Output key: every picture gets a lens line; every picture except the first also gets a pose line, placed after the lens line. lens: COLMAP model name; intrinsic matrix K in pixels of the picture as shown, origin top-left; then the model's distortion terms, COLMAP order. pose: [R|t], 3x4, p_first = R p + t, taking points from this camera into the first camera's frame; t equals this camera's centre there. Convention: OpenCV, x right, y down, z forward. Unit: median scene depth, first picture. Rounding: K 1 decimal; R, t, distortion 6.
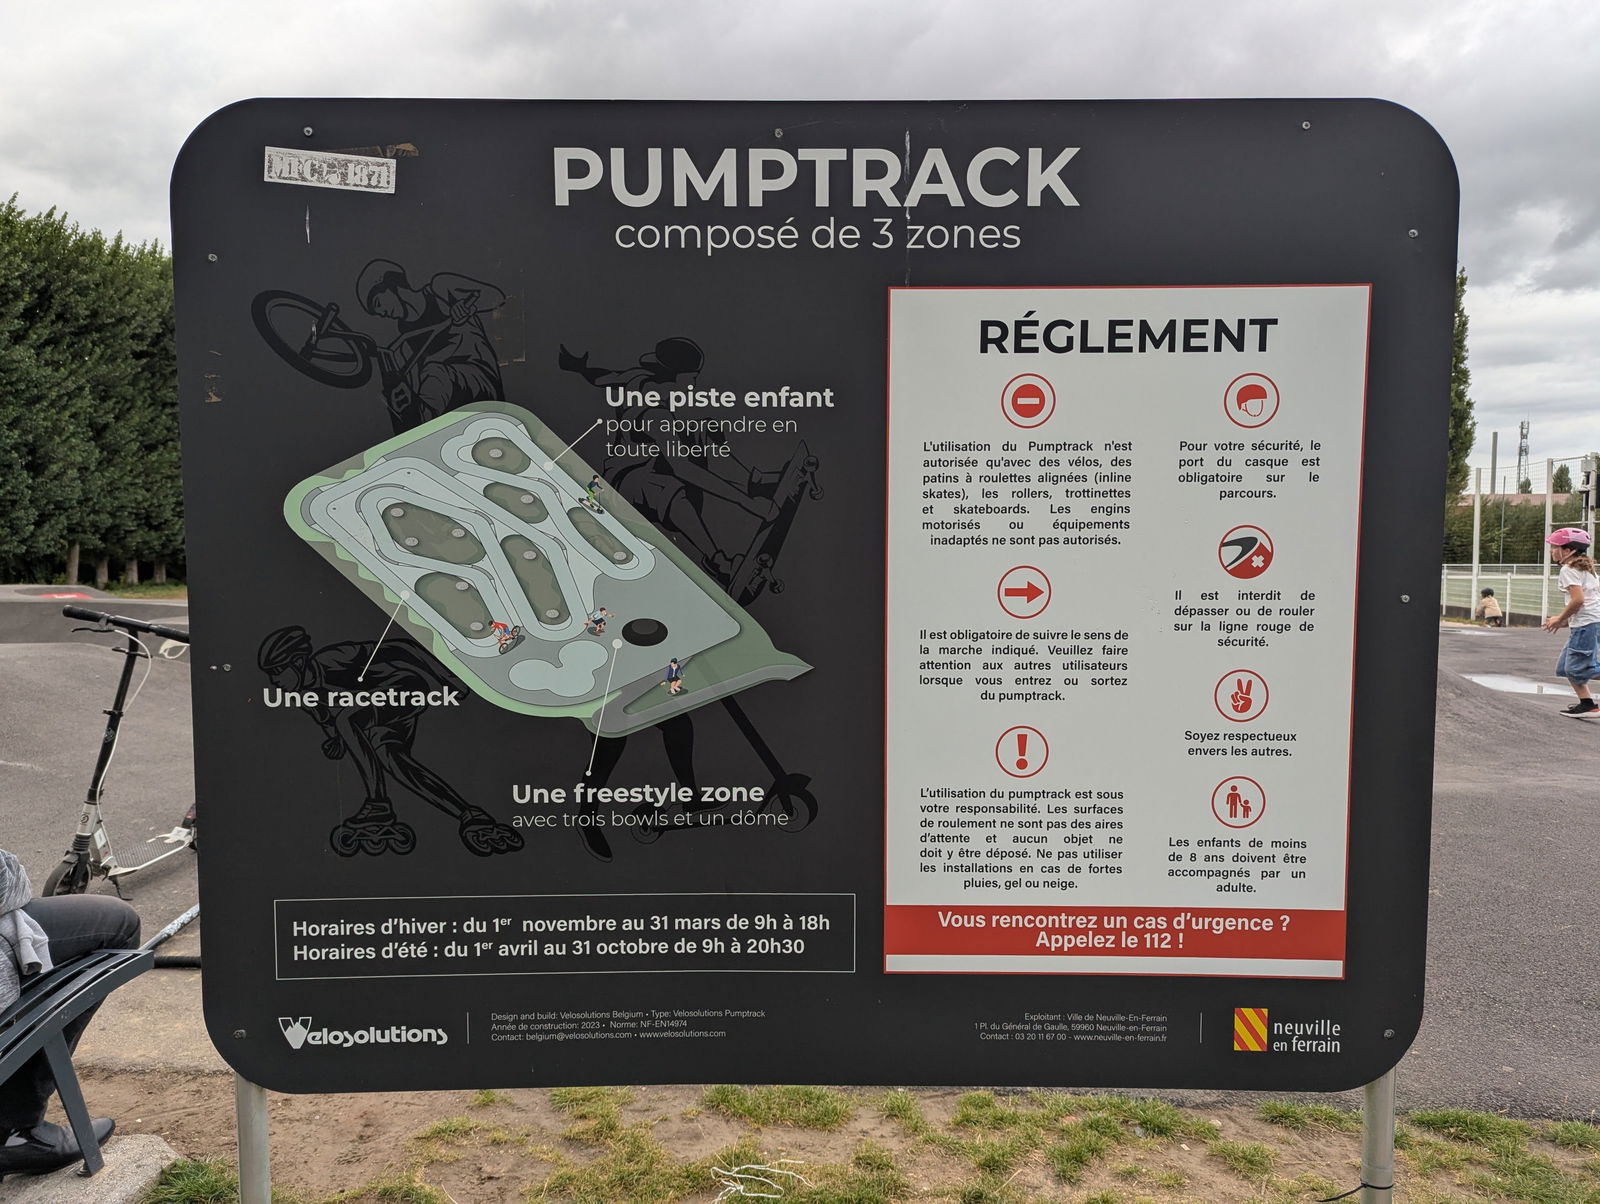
lens RADIAL K [[1110.0, 0, 797.9], [0, 1110.0, 609.9], [0, 0, 1]] dist [0.055058, -0.054214]
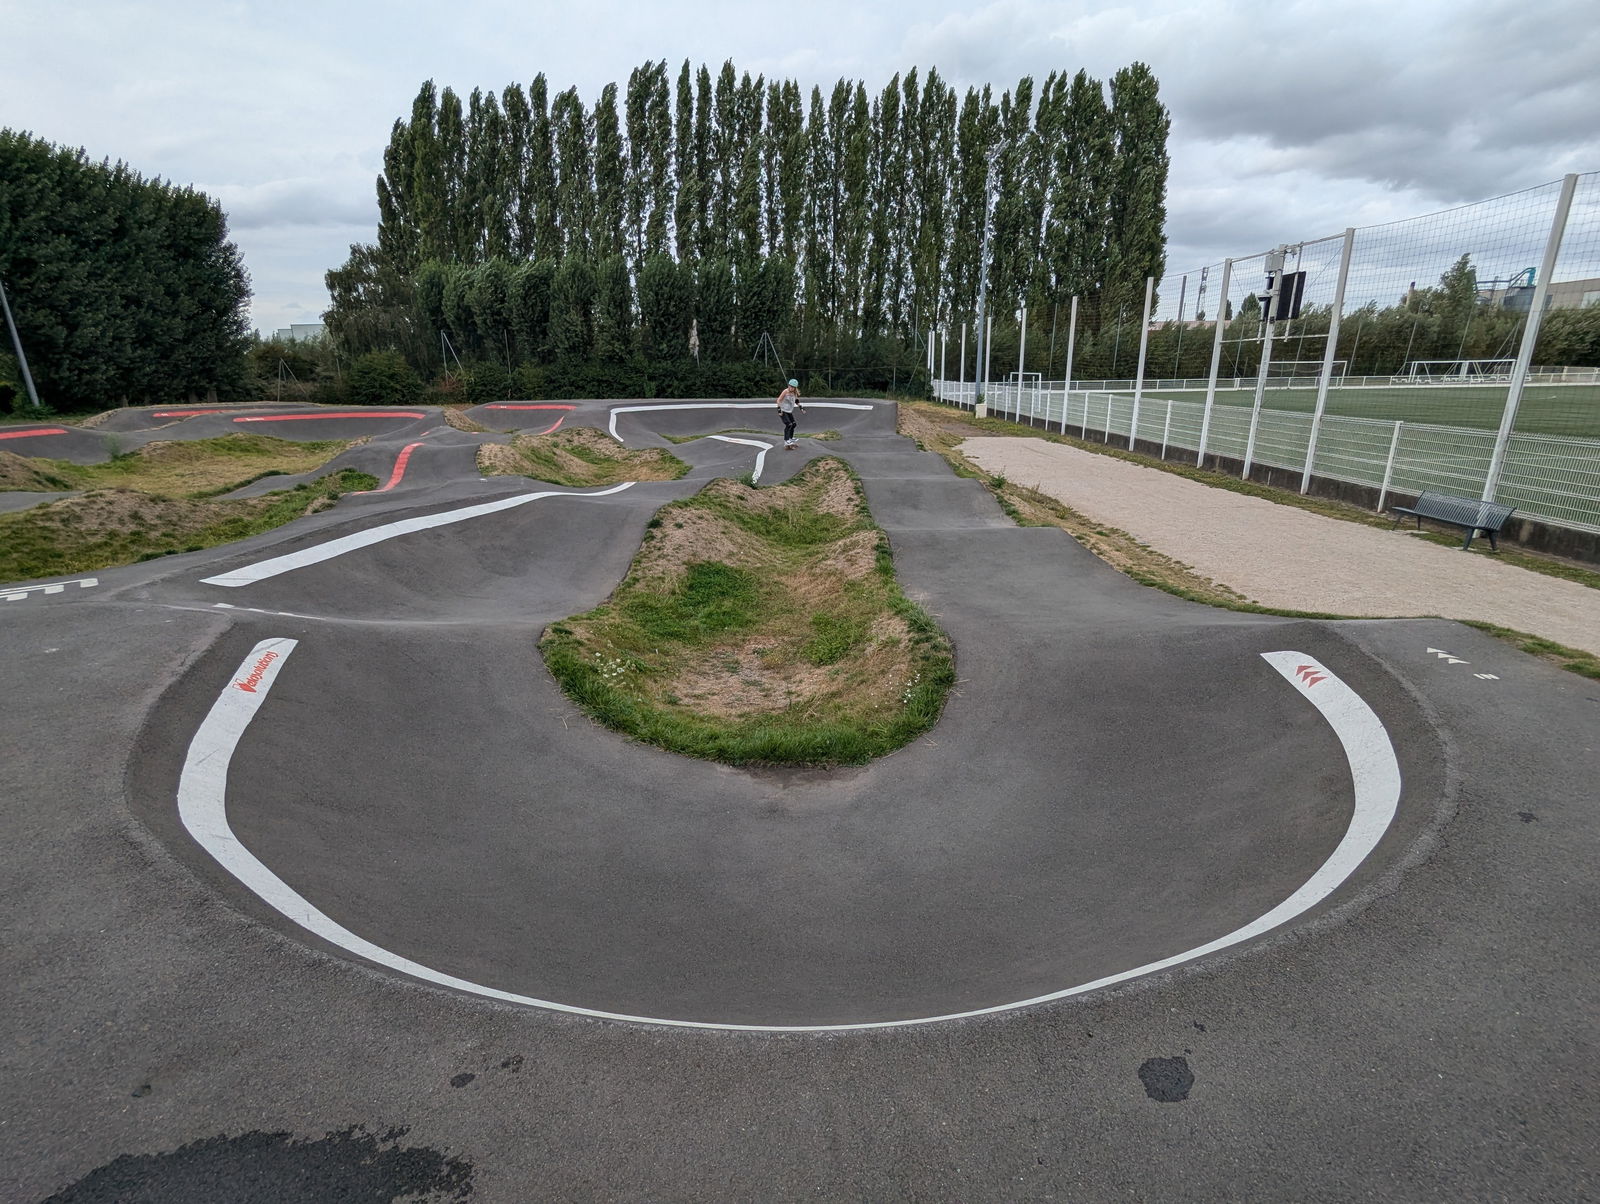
lens RADIAL K [[749.6, 0, 791.0], [0, 749.6, 599.0], [0, 0, 1]] dist [-0.002182, 0.000767]
pose [[0.995218, -0.043371, 0.087521, 0.225274], [0.021004, 0.970078, 0.241881, -0.024832], [-0.095393, -0.238886, 0.966351, 0.341985]]
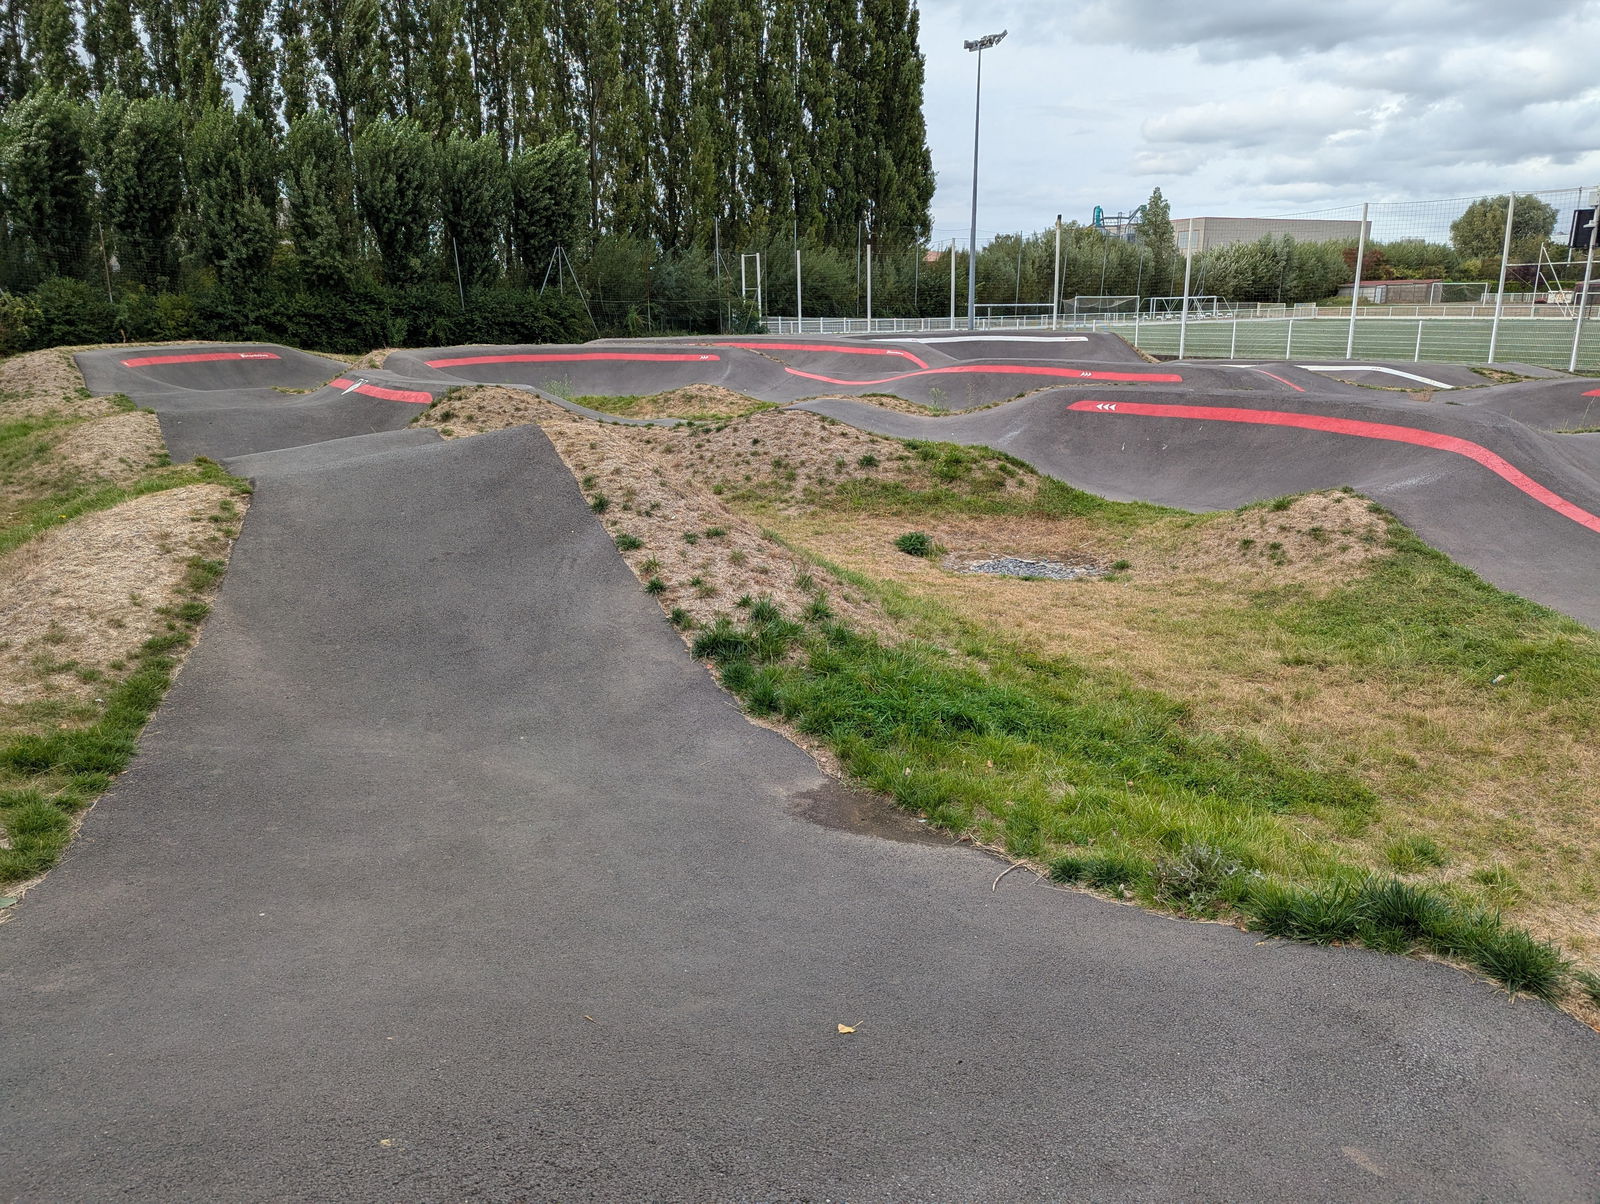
lens RADIAL K [[1110.0, 0, 821.3], [0, 1110.0, 604.3], [0, 0, 1]] dist [0.055058, -0.054214]
pose [[0.776643, -0.173130, 0.605683, -0.298495], [0.044721, 0.974218, 0.221130, -0.027211], [-0.628352, -0.144652, 0.764362, 0.456787]]
